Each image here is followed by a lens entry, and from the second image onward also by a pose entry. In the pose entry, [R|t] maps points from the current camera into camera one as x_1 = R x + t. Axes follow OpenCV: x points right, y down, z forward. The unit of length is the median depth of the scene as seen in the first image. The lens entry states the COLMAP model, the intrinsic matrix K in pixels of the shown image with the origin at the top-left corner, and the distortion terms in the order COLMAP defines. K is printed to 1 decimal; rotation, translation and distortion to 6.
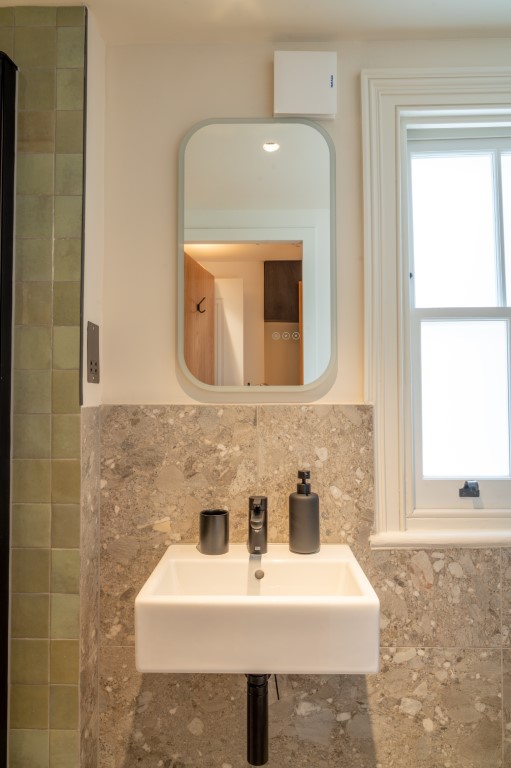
lens RADIAL K [[518.9, 0, 256.0], [0, 518.9, 383.6], [0, 0, 1]] dist [-0.013707, 0.003541]
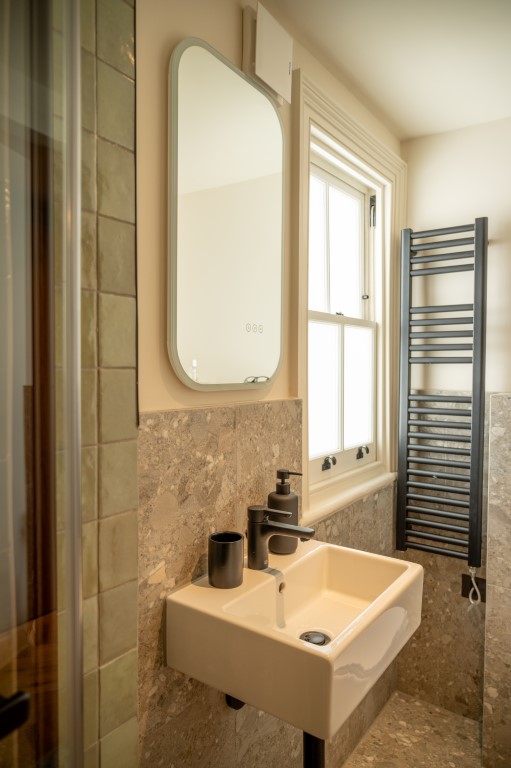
lens RADIAL K [[518.9, 0, 255.8], [0, 518.9, 384.3], [0, 0, 1]] dist [-0.013707, 0.003541]
pose [[0.551874, -0.024389, 0.833571, -0.713848], [-0.031980, 0.998218, 0.050379, -0.039769], [-0.833314, -0.054461, 0.550110, 0.489736]]
